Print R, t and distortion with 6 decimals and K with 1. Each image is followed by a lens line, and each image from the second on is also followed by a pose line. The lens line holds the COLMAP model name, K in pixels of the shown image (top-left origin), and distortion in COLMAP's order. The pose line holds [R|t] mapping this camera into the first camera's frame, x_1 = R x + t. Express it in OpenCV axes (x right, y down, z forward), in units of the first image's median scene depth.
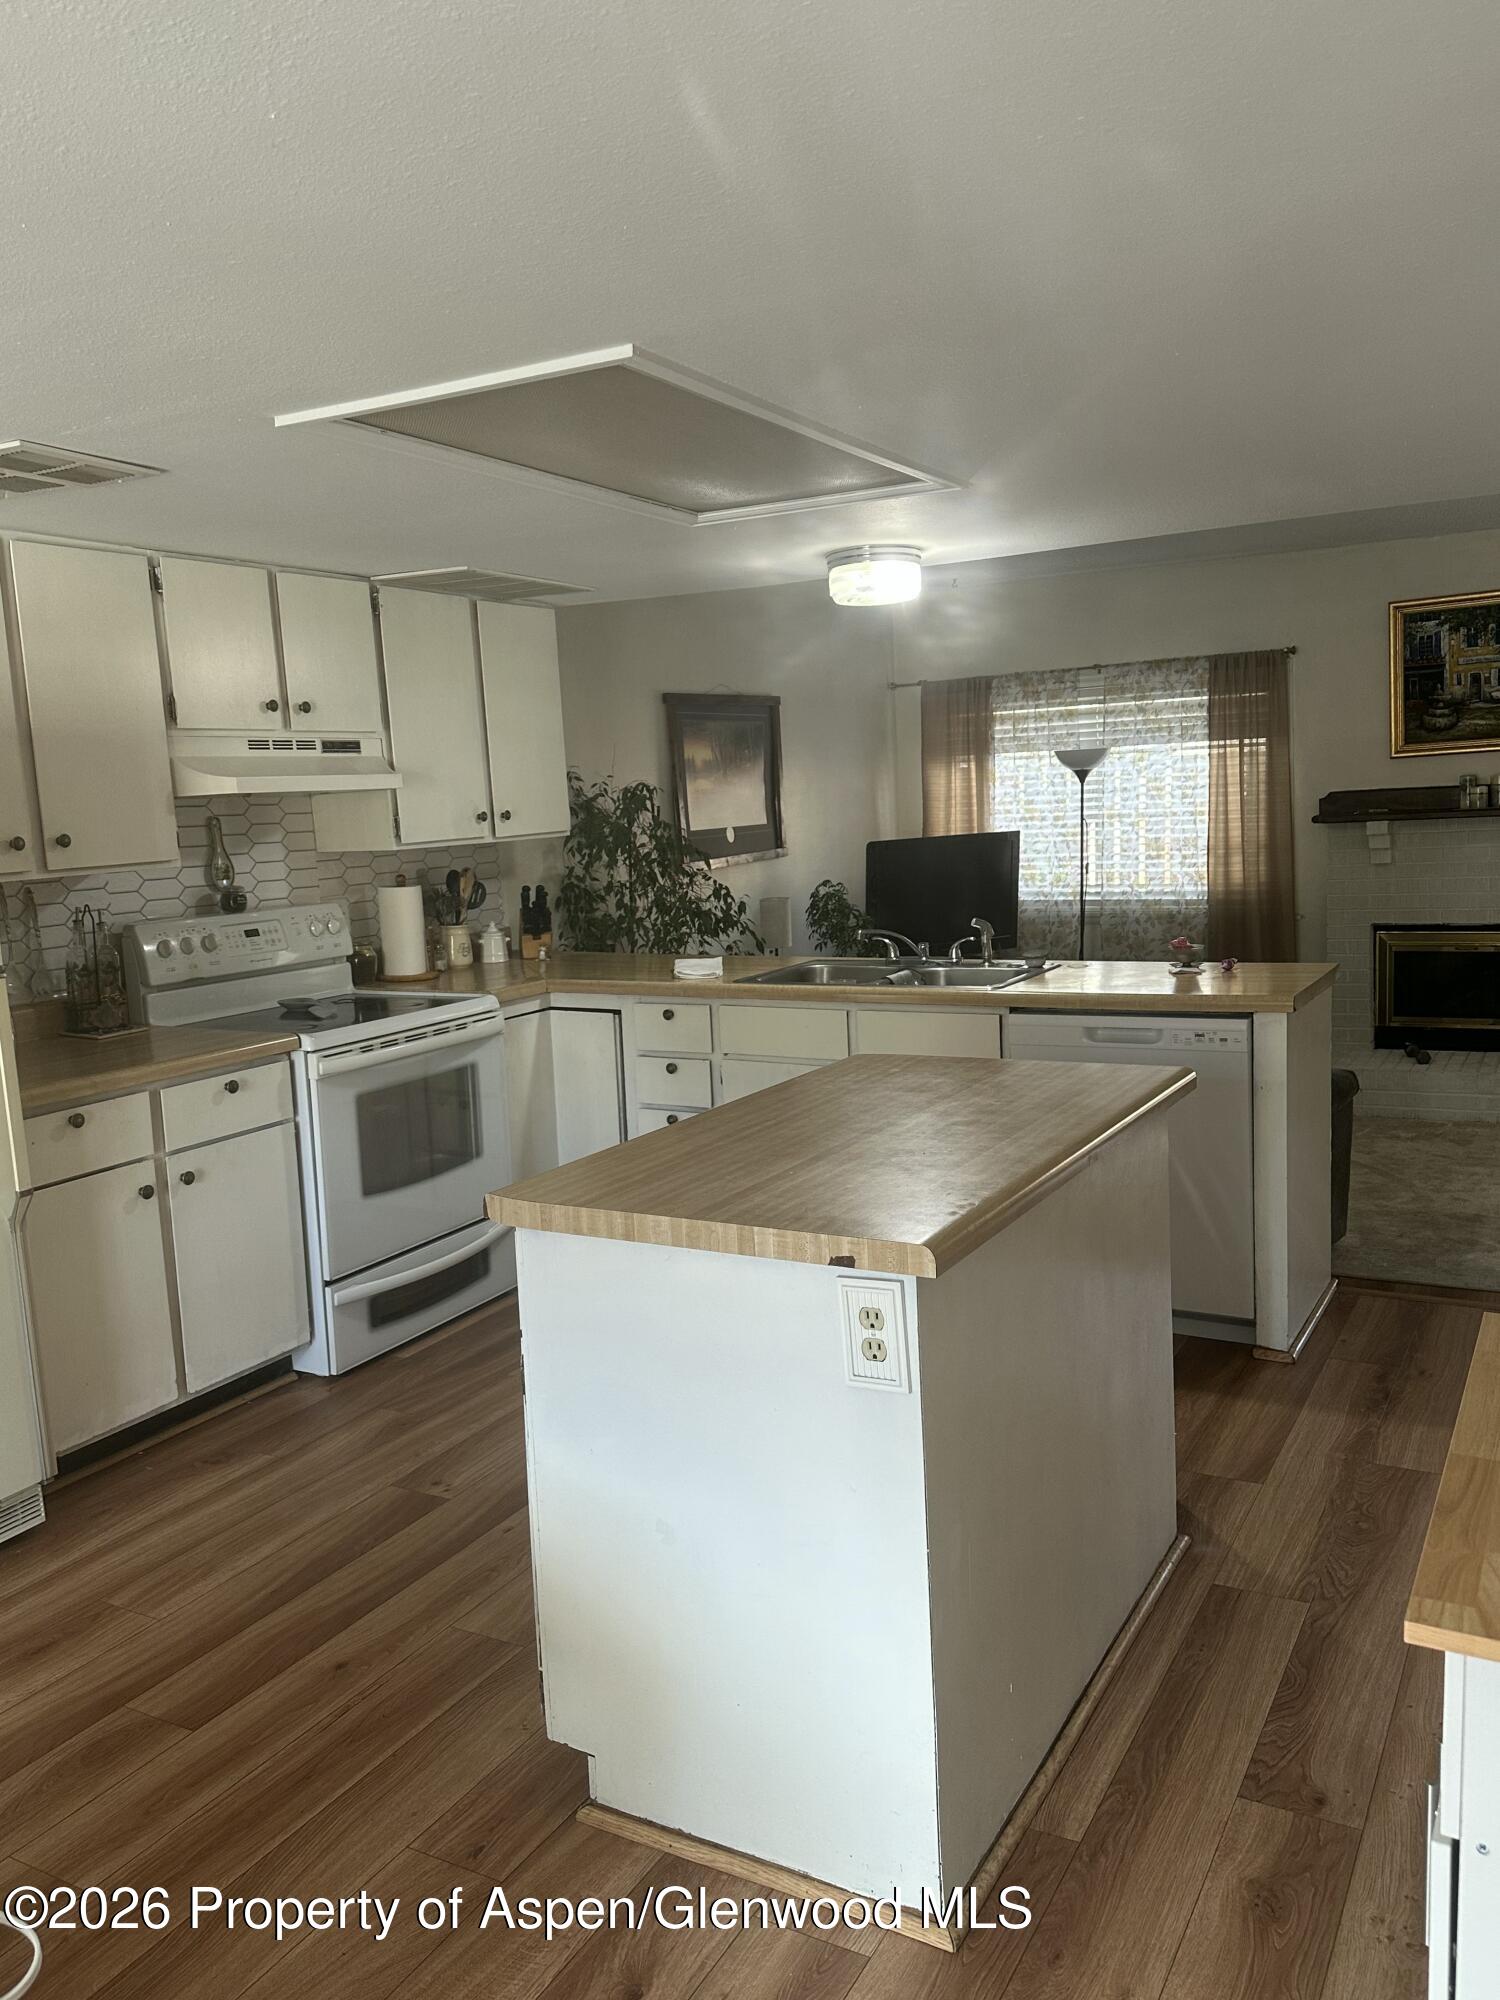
lens RADIAL K [[1587.3, 0, 742.6], [0, 1587.3, 1019.6], [0, 0, 1]] dist [0.101489, -0.116532]
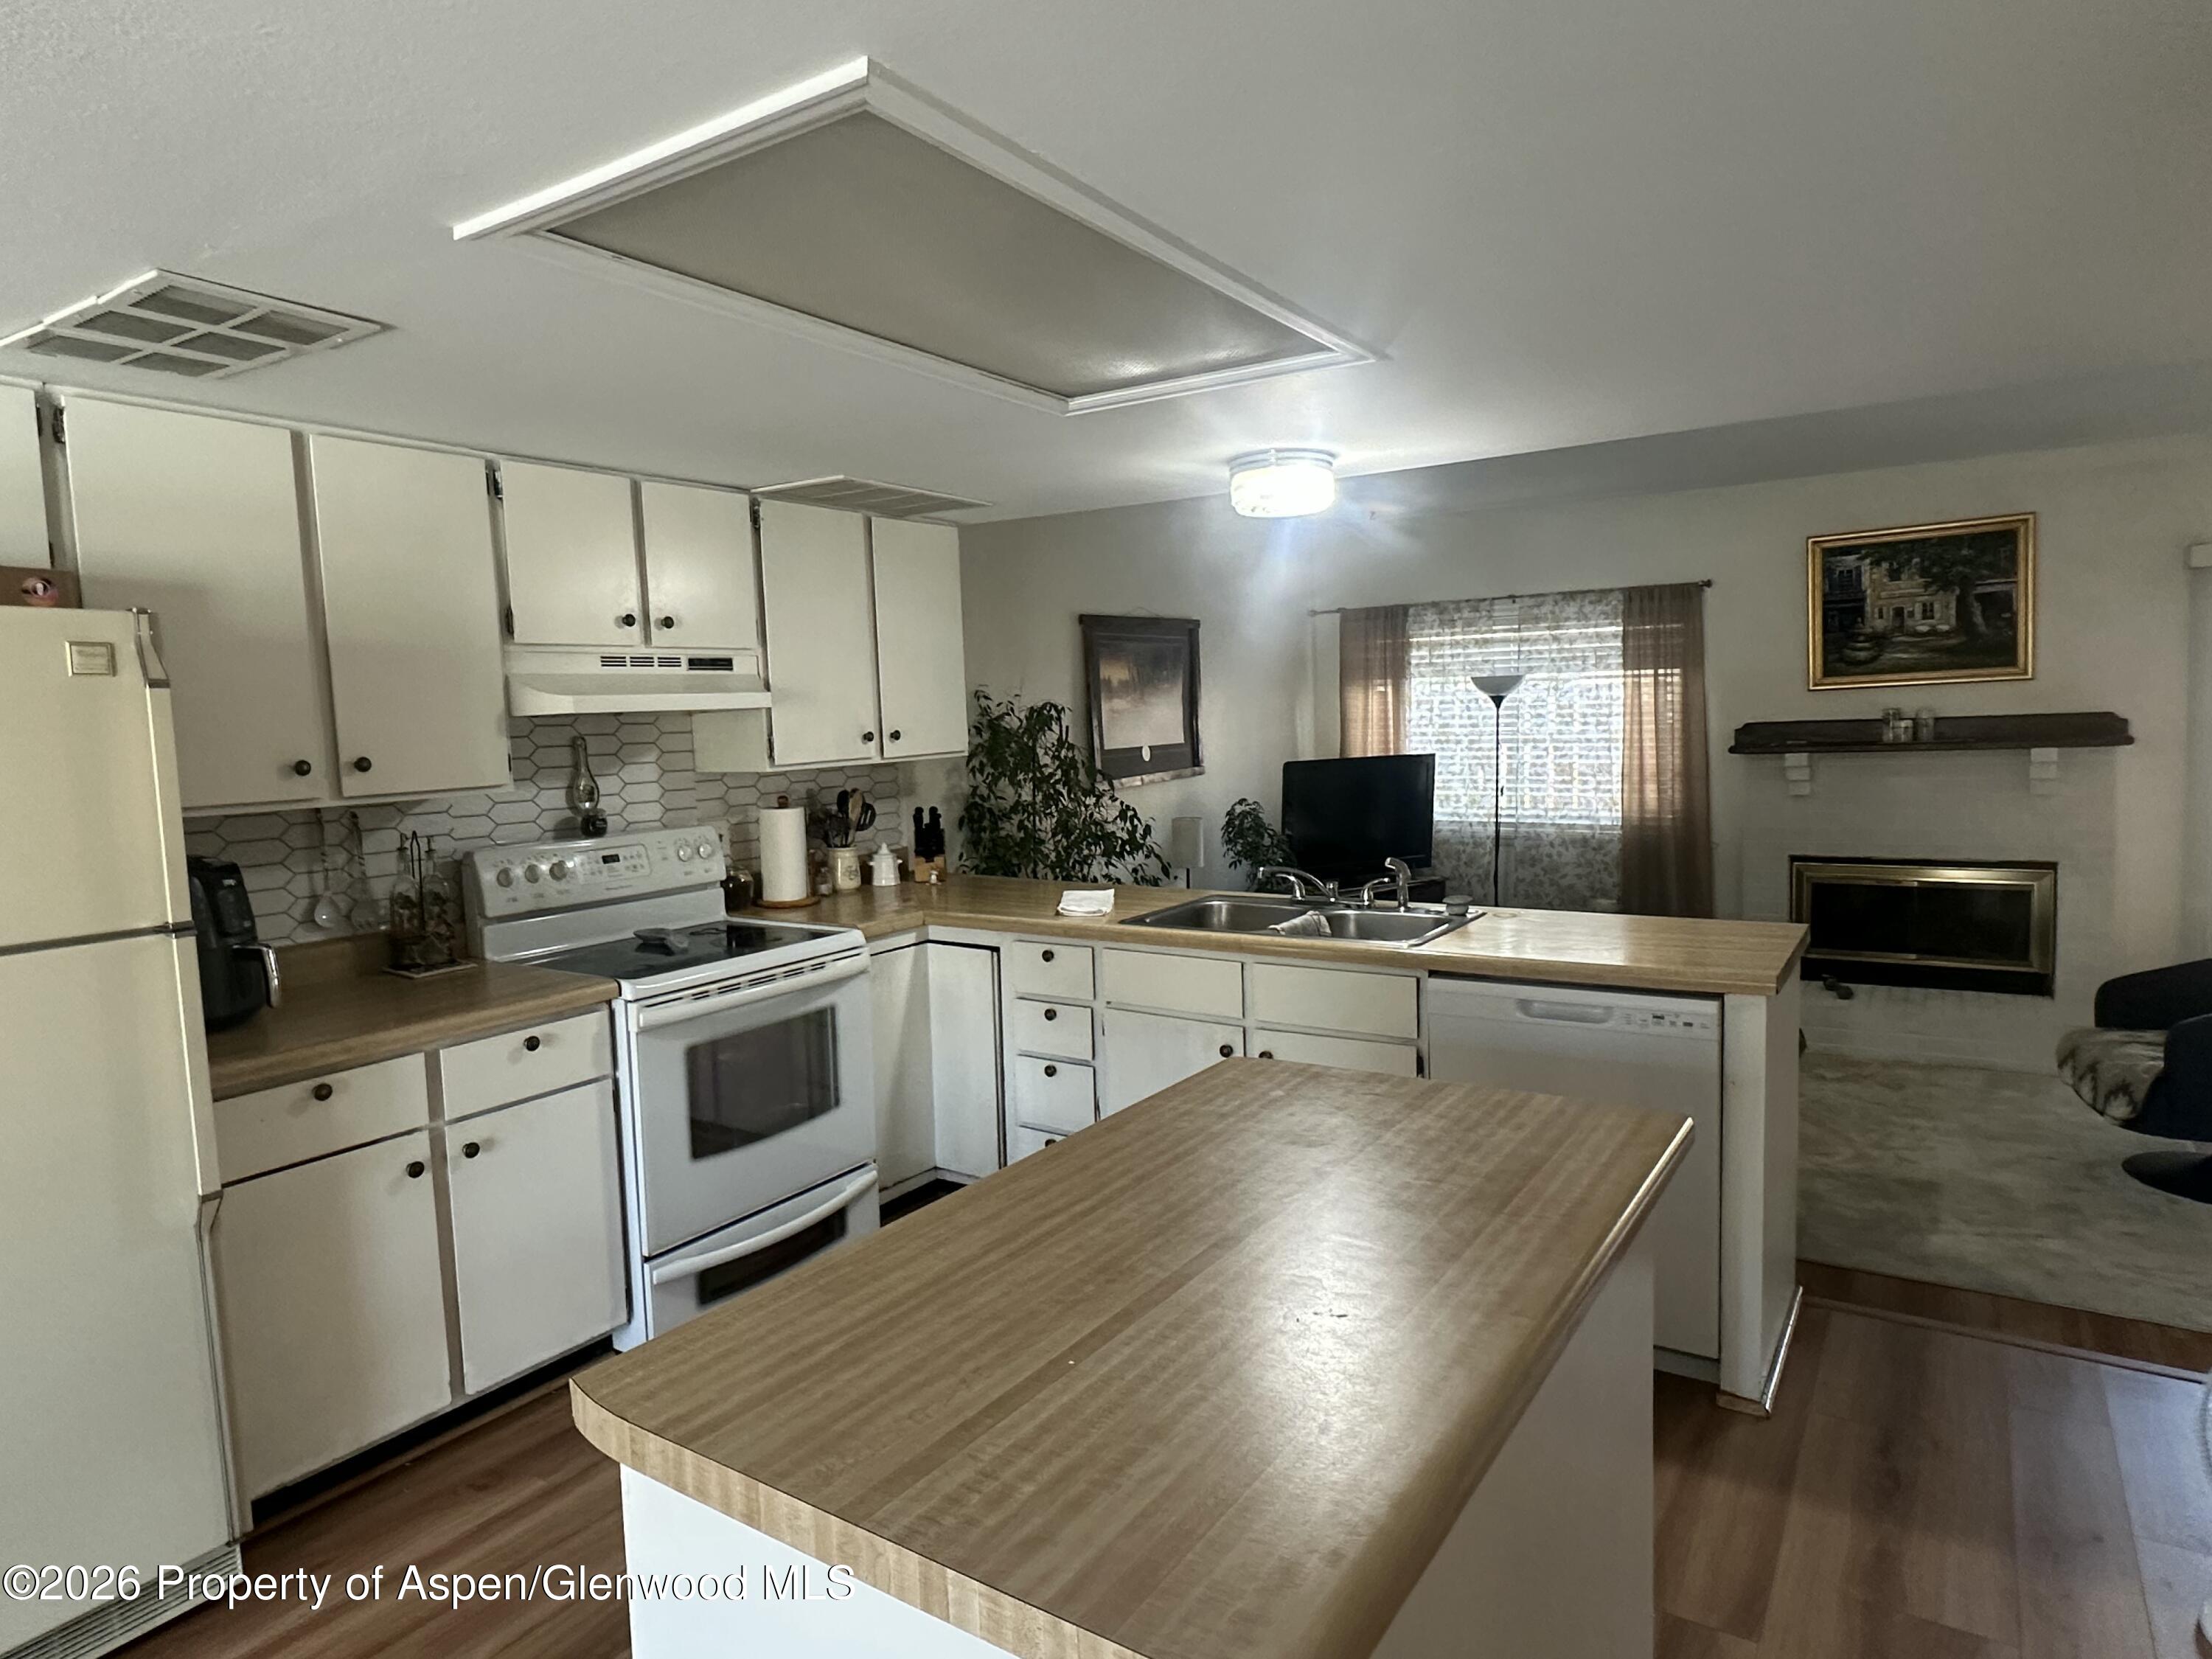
lens RADIAL K [[1311.0, 0, 1095.4], [0, 1311.0, 832.2], [0, 0, 1]] dist [-0.003343, 0.004867]
pose [[0.996857, 0.020822, -0.076432, 0.030642], [-0.024348, 0.998668, -0.045495, -0.033973], [0.075383, 0.047213, 0.996036, 0.206308]]
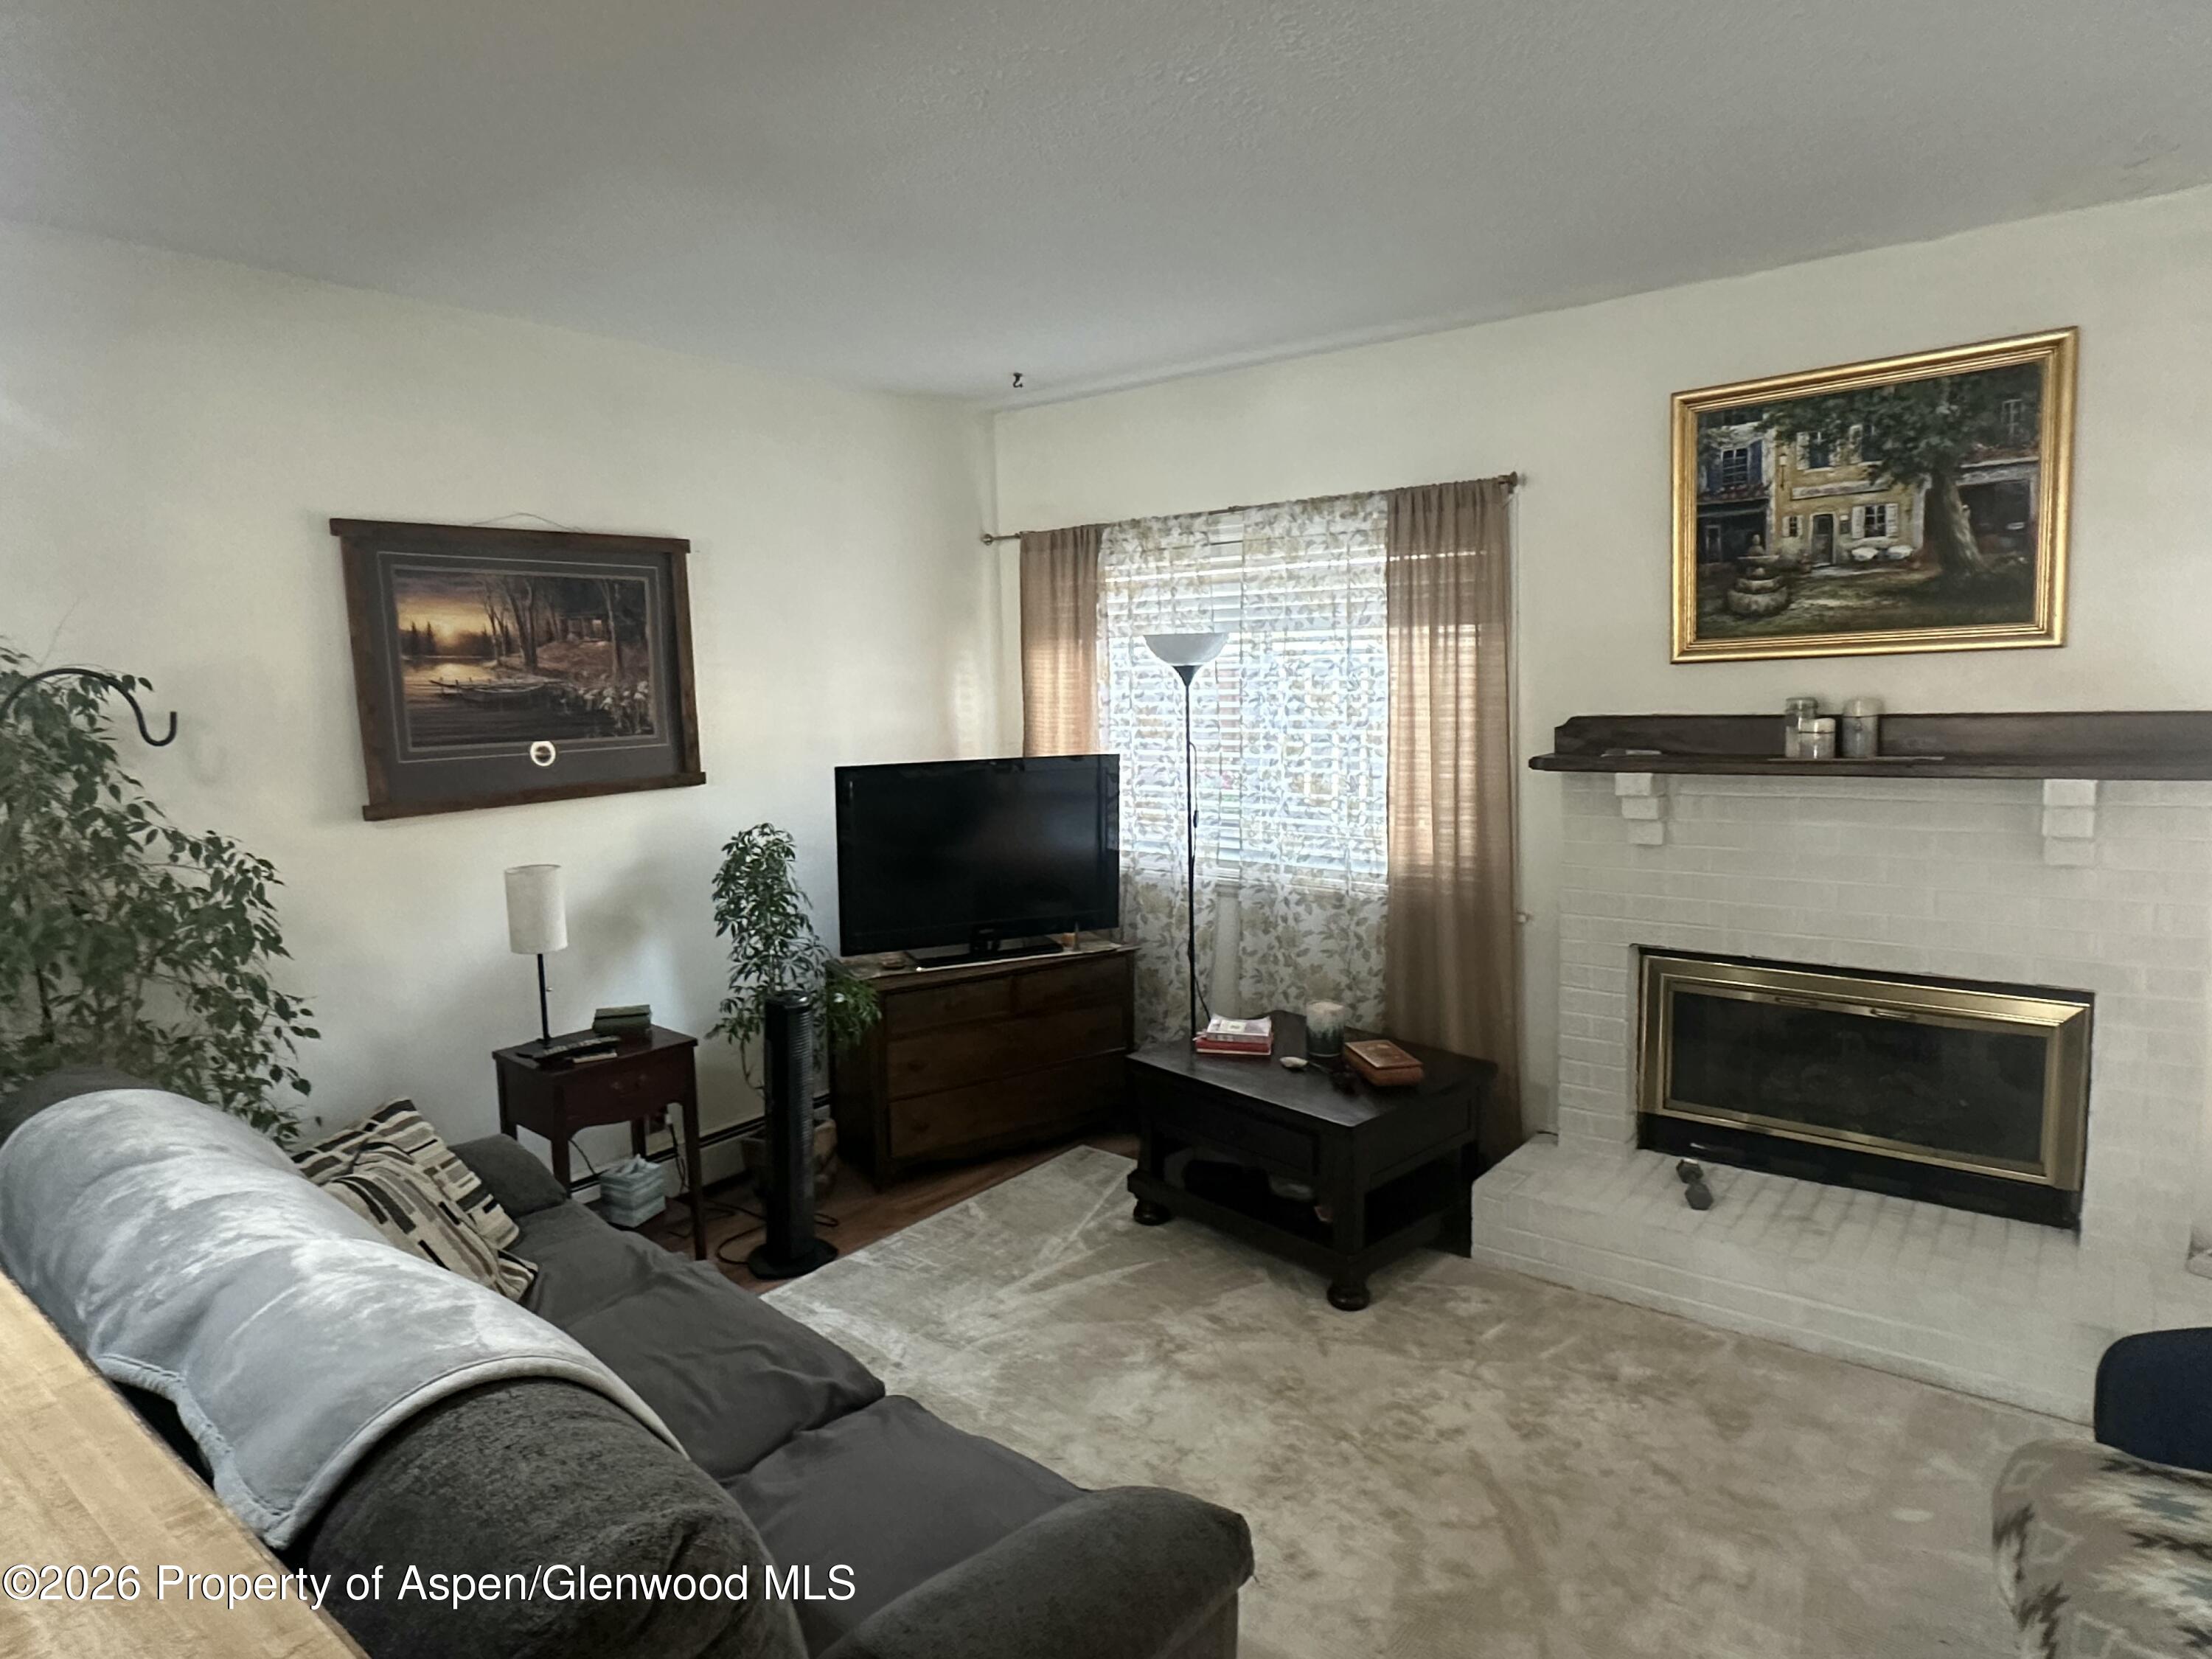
lens RADIAL K [[1311.0, 0, 1091.6], [0, 1311.0, 838.1], [0, 0, 1]] dist [-0.003343, 0.004867]
pose [[0.985238, 0.046080, -0.164875, 0.359607], [-0.048477, 0.998769, -0.010539, -0.109207], [0.164186, 0.018376, 0.986258, 0.651372]]
